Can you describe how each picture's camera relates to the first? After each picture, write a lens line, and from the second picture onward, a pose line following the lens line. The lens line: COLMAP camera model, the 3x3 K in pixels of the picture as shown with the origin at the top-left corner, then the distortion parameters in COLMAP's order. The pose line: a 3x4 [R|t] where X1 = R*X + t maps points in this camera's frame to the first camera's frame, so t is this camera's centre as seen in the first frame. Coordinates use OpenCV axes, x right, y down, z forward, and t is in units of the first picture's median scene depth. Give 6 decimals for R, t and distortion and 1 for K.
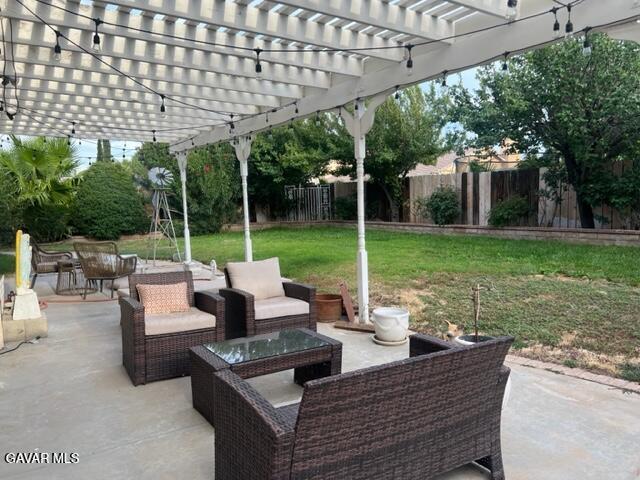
lens RADIAL K [[485.5, 0, 320.0], [0, 485.5, 240.0], [0, 0, 1]] dist [0.012281, 0.002189]
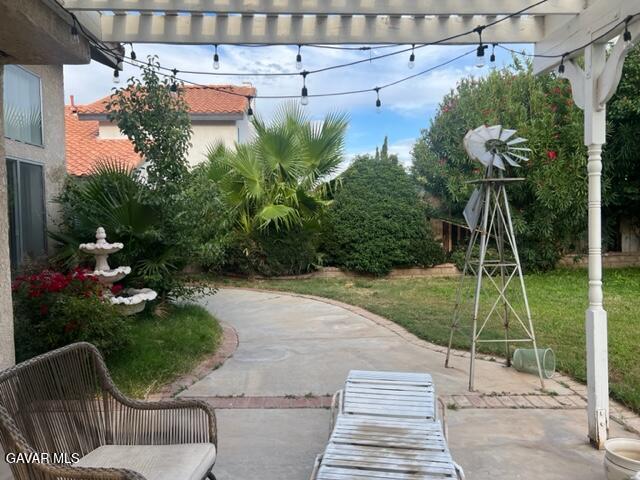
lens RADIAL K [[485.5, 0, 320.0], [0, 485.5, 240.0], [0, 0, 1]] dist [0.012281, 0.002189]
pose [[0.900207, 0.002763, -0.435454, -0.224731], [-0.044489, 0.995331, -0.085657, 0.011296], [0.433184, 0.096482, 0.896127, 0.403056]]
